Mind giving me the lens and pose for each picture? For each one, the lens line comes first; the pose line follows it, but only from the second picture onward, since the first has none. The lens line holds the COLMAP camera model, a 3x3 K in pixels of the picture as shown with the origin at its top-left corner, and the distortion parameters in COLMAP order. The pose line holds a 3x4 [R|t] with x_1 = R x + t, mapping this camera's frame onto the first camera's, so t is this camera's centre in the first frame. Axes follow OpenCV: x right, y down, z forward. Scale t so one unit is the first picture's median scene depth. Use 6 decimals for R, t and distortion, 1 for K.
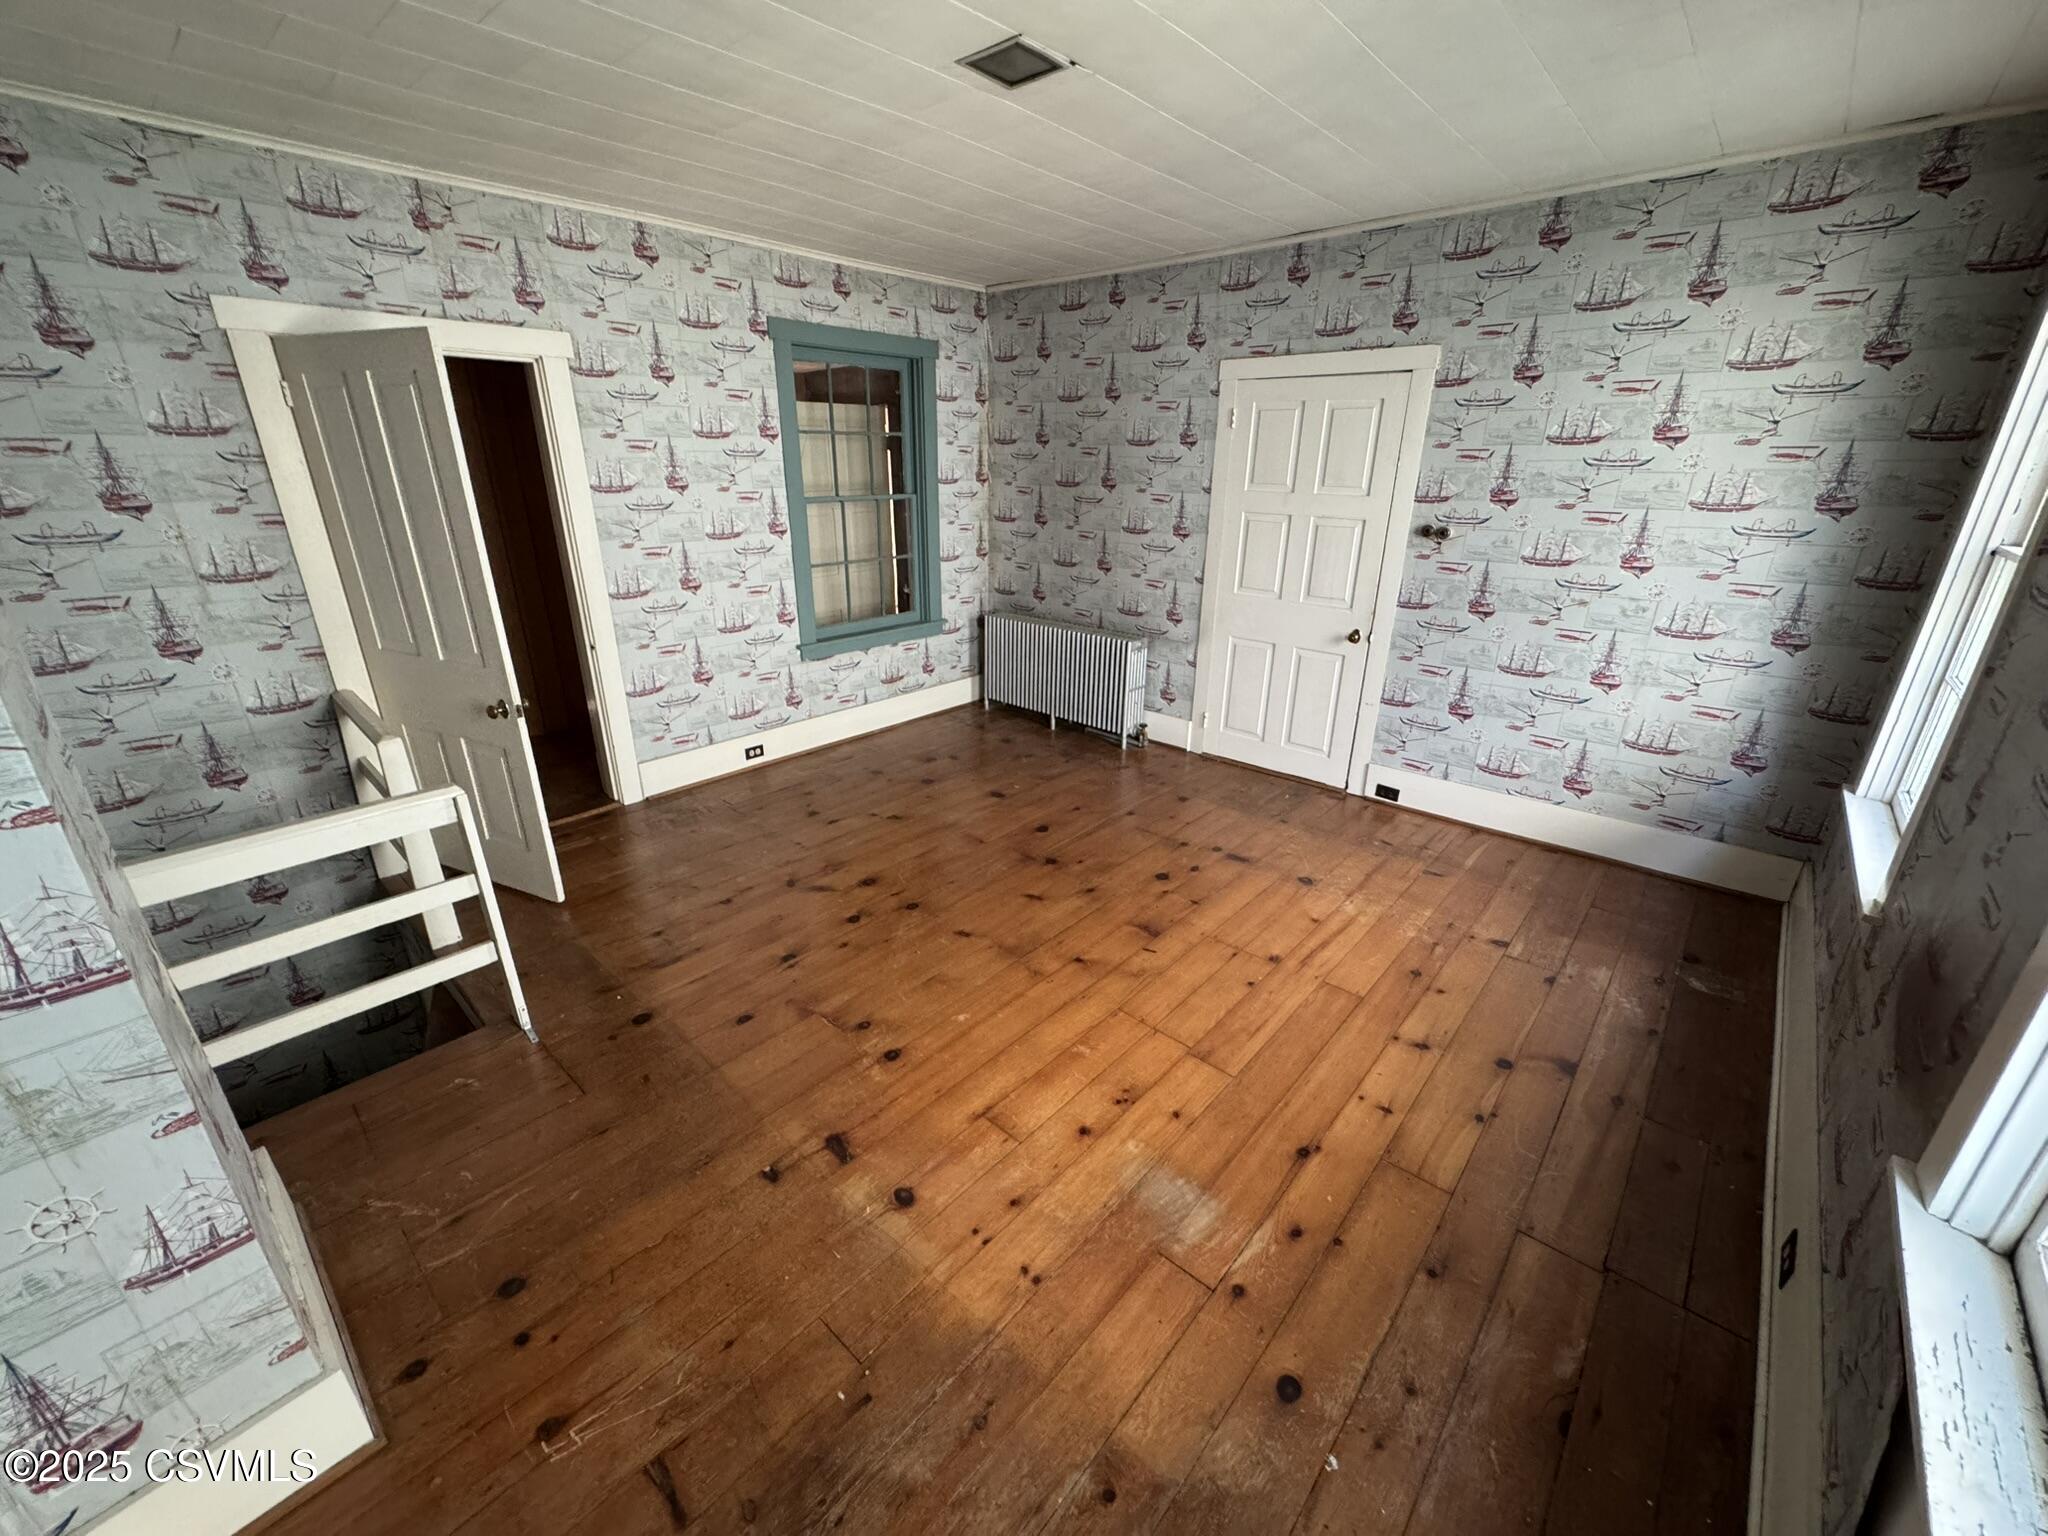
lens RADIAL K [[816.8, 0, 1020.5], [0, 816.8, 765.1], [0, 0, 1]] dist [-0.000666, -0.000337]
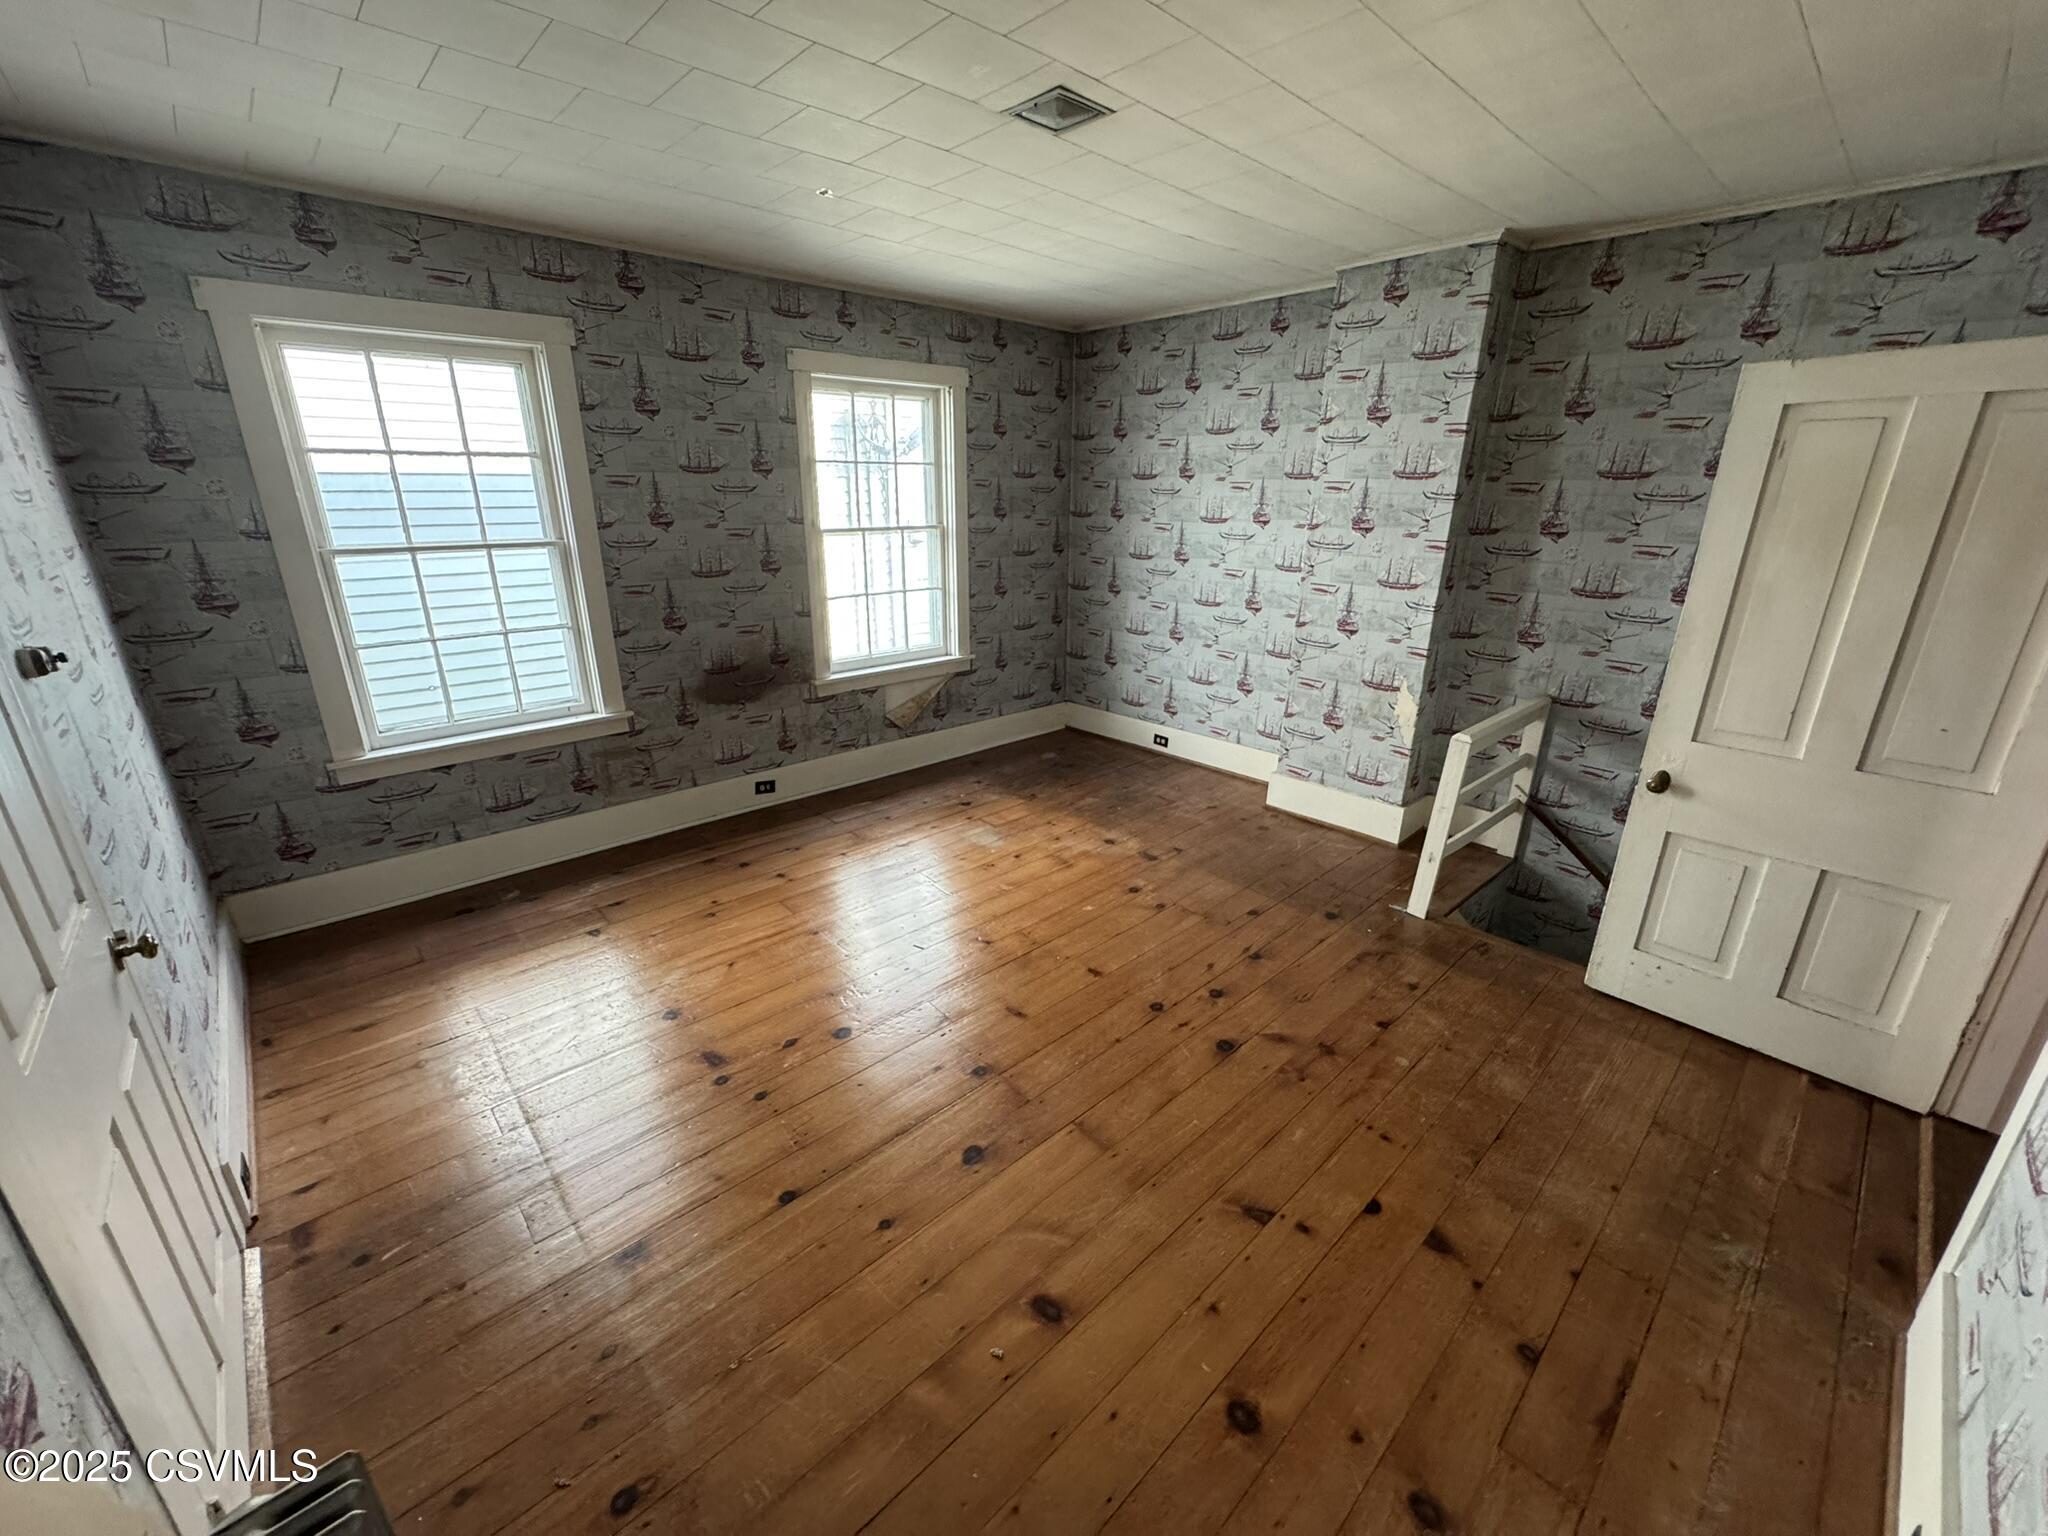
lens RADIAL K [[816.8, 0, 1018.2], [0, 816.8, 772.4], [0, 0, 1]] dist [-0.000666, -0.000337]
pose [[-0.995762, -0.042044, 0.081789, -0.037740], [0.020568, 0.765025, 0.643672, -0.483642], [-0.089633, 0.642627, -0.760918, 1.261318]]
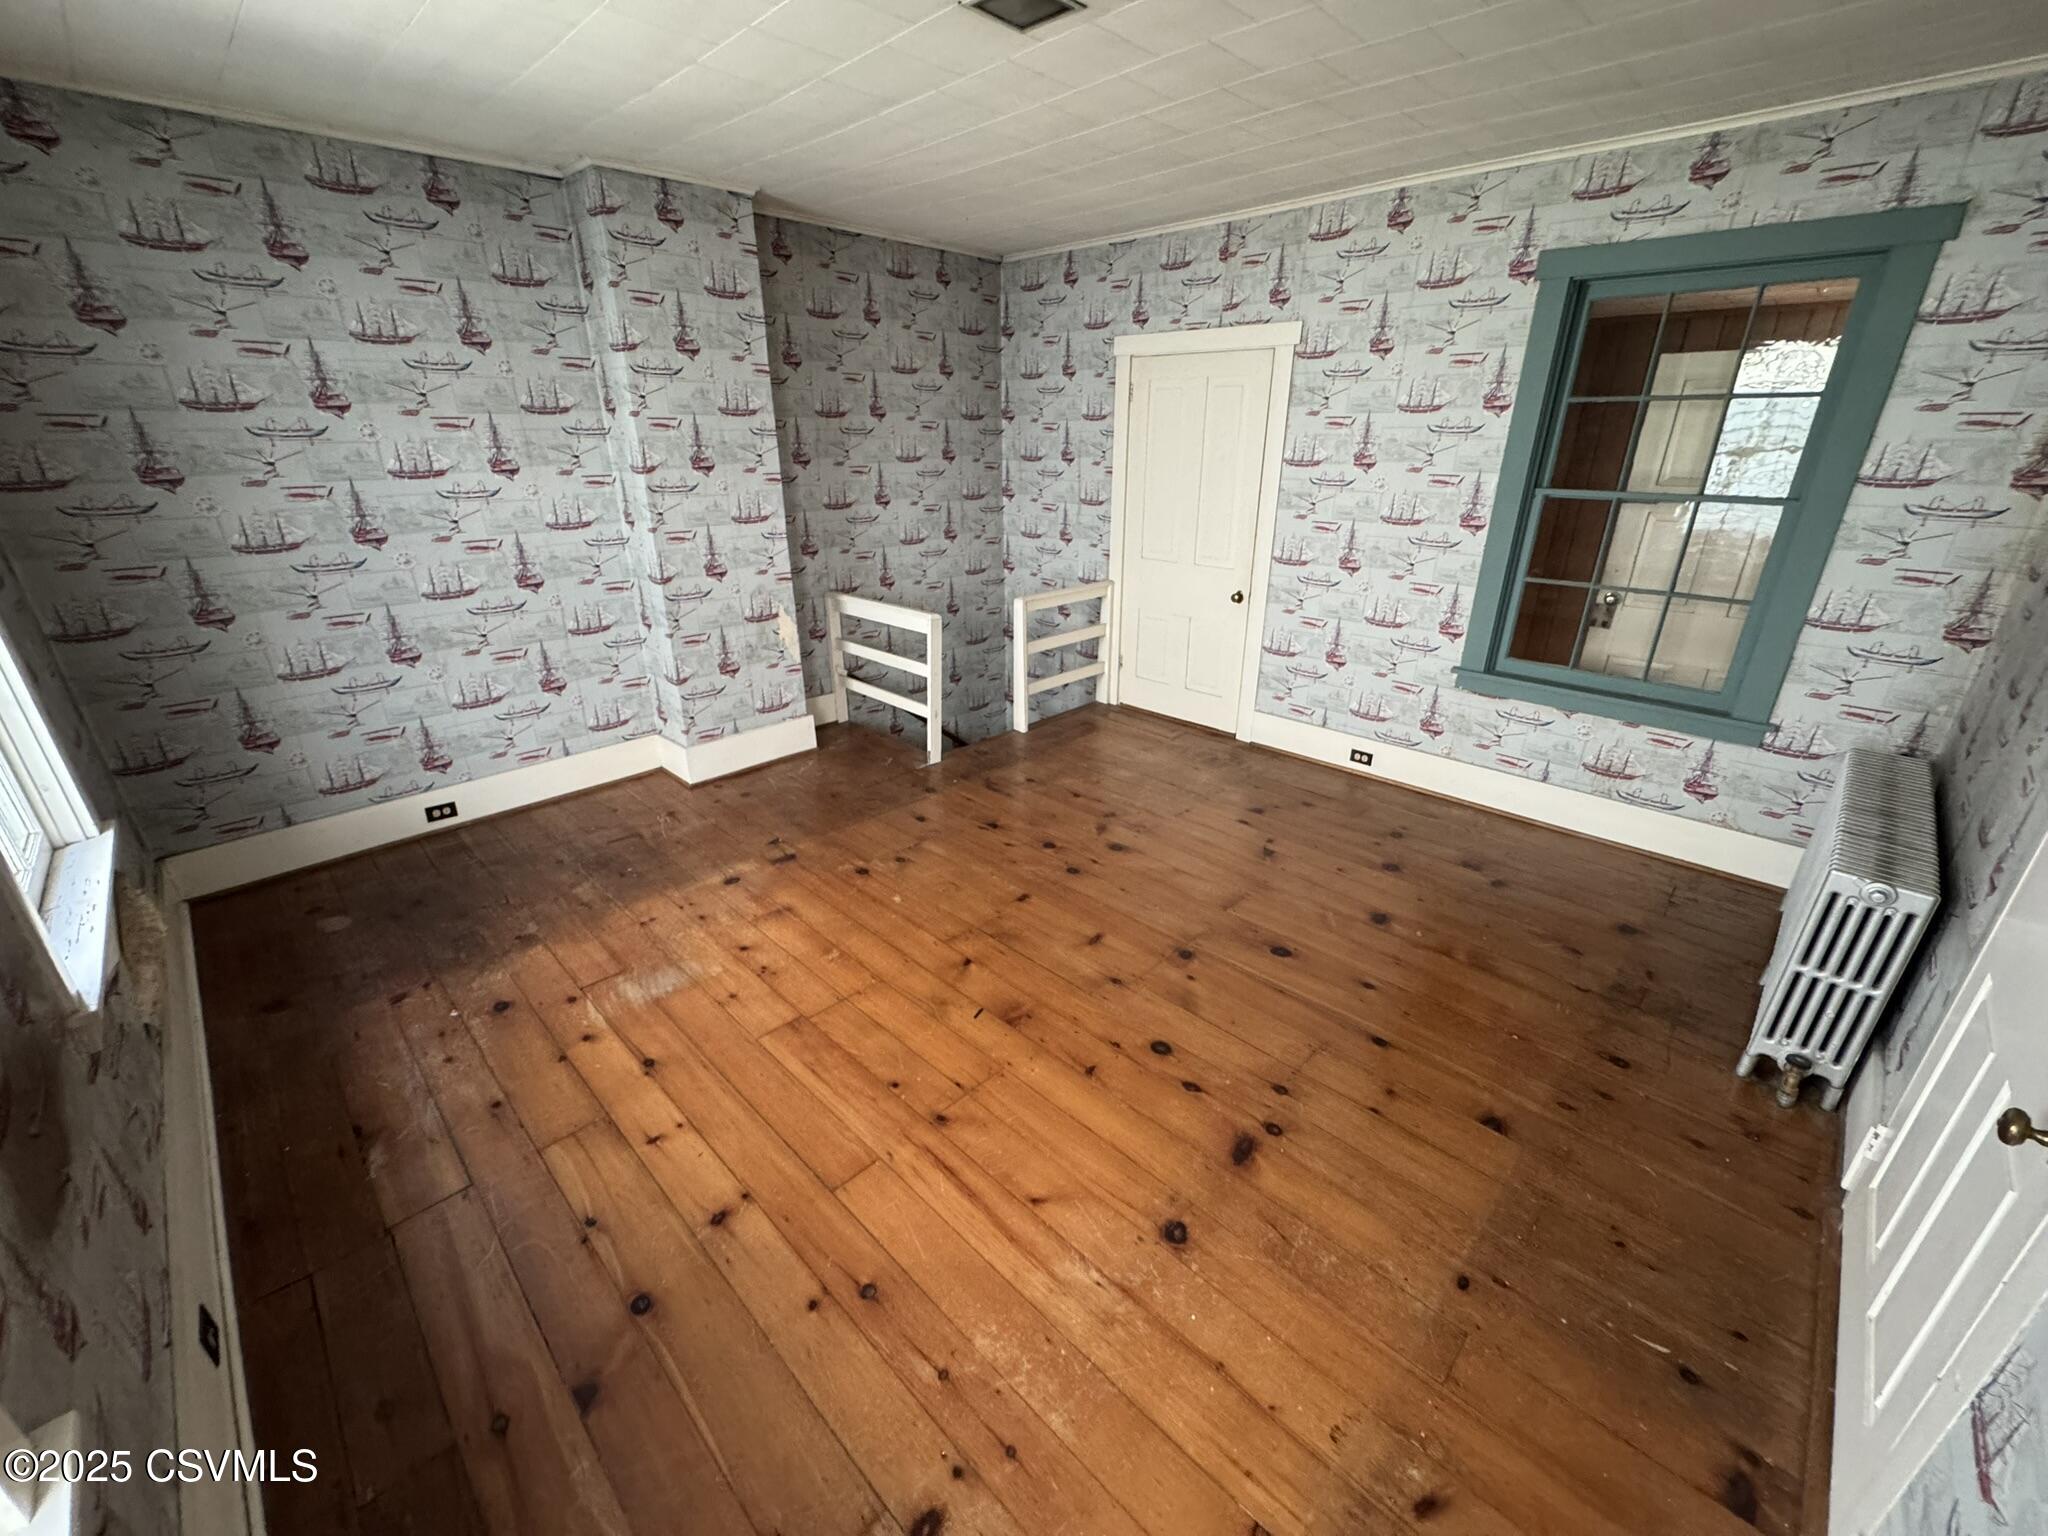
lens RADIAL K [[816.8, 0, 1030.6], [0, 816.8, 769.7], [0, 0, 1]] dist [-0.000666, -0.000337]
pose [[-0.041154, 0.380760, -0.923757, 0.648897], [-0.355404, 0.858495, 0.369694, -0.251389], [0.933806, 0.343522, 0.099993, 0.668141]]
